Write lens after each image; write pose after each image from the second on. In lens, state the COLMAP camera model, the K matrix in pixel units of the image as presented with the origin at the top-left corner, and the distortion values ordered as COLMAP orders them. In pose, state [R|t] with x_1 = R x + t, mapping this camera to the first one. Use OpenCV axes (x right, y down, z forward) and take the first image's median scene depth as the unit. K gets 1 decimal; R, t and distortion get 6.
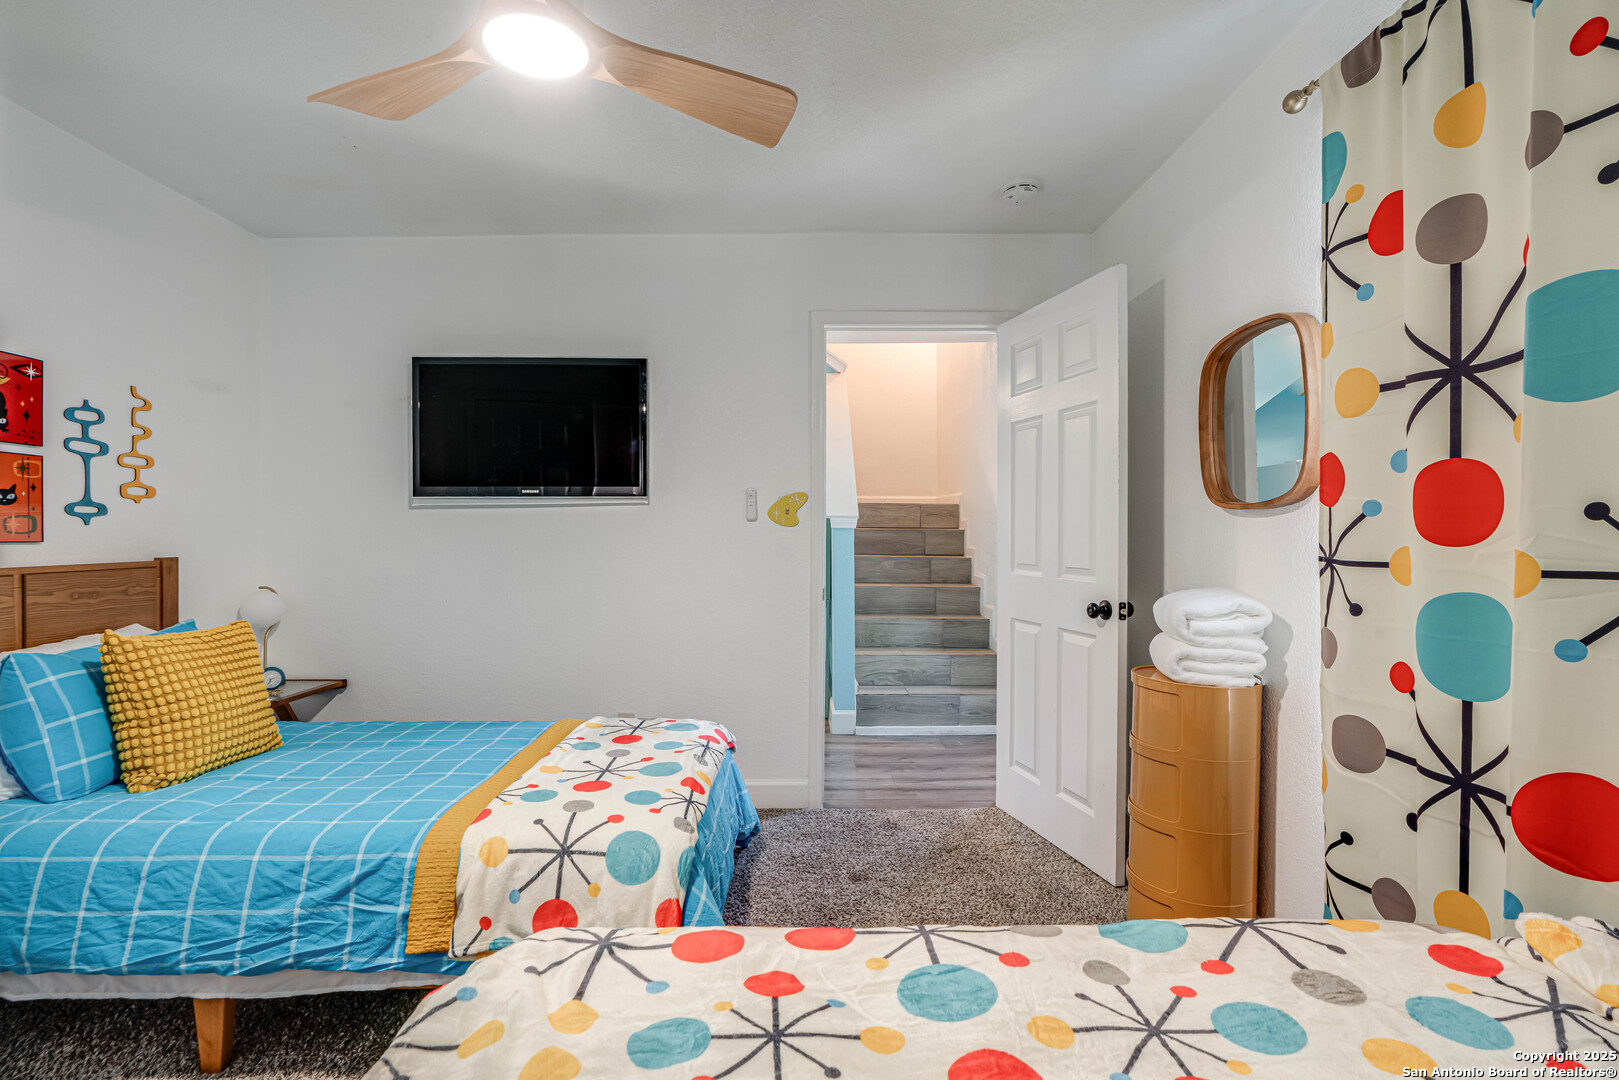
lens RADIAL K [[734.0, 0, 805.5], [0, 734.0, 538.6], [0, 0, 1]] dist [-0.009041, 0.003389]
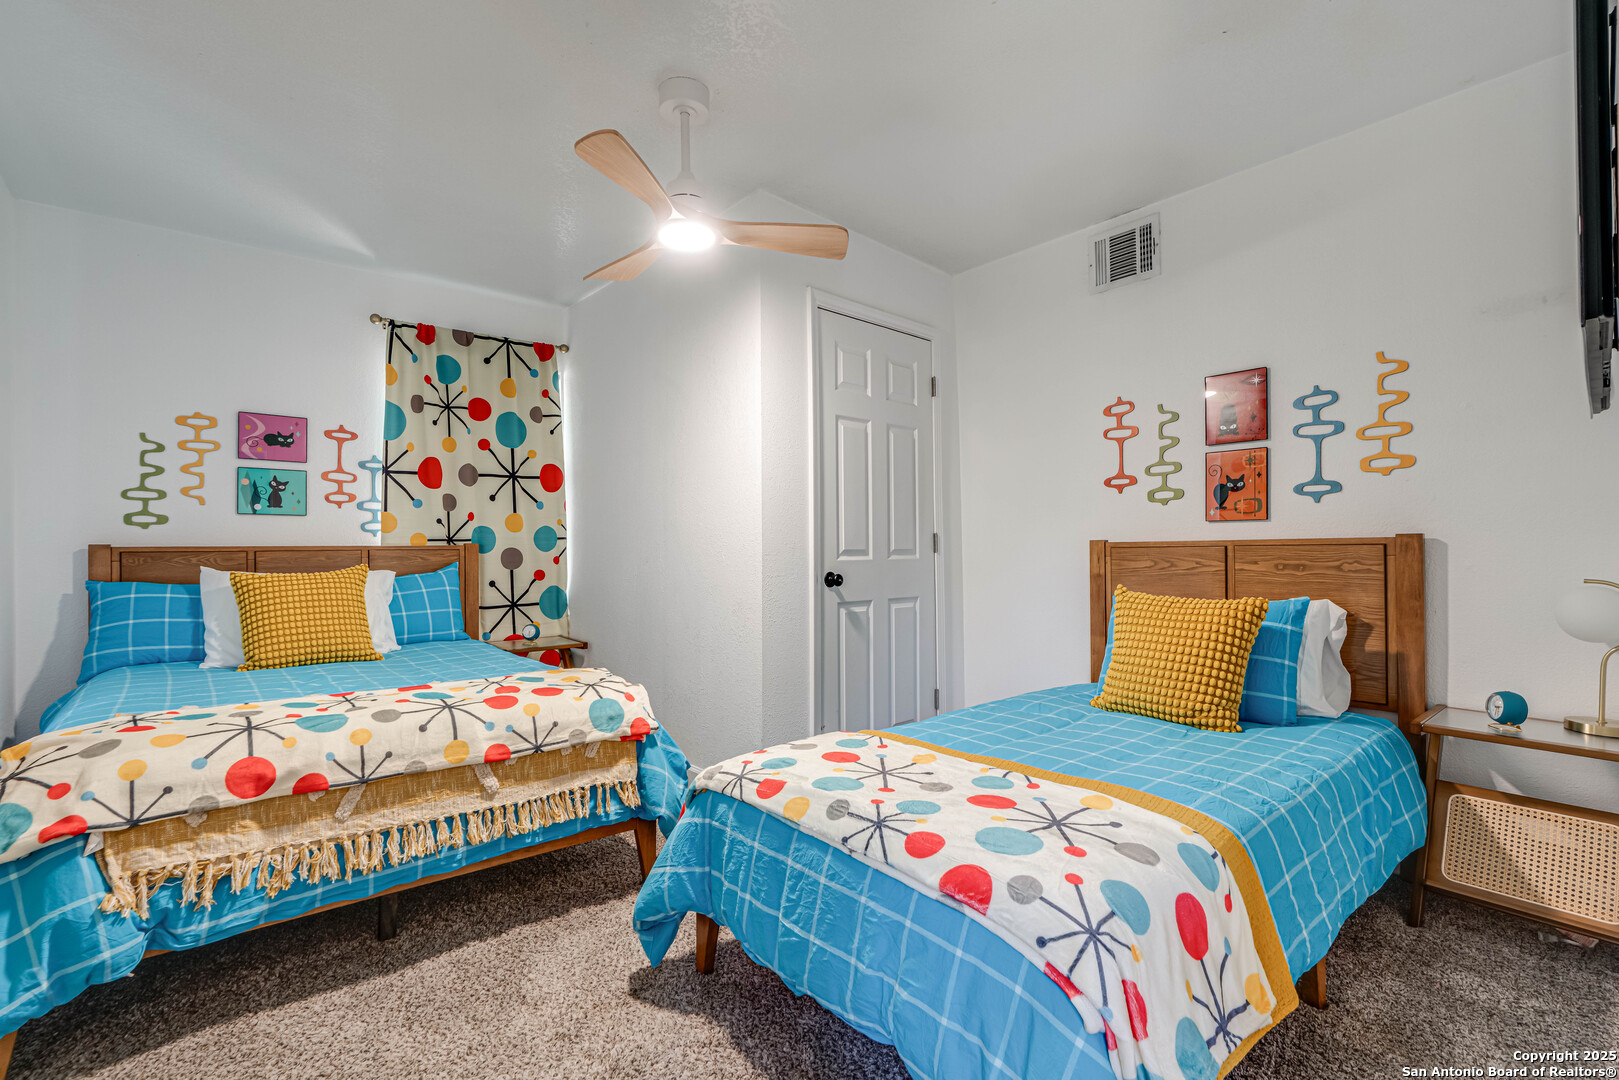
lens RADIAL K [[734.0, 0, 794.7], [0, 734.0, 548.8], [0, 0, 1]] dist [-0.009041, 0.003389]
pose [[-0.779128, -0.006684, -0.626829, 0.279733], [-0.006633, 0.999975, -0.002419, 0.056490], [0.626829, 0.002273, -0.779153, 1.354817]]
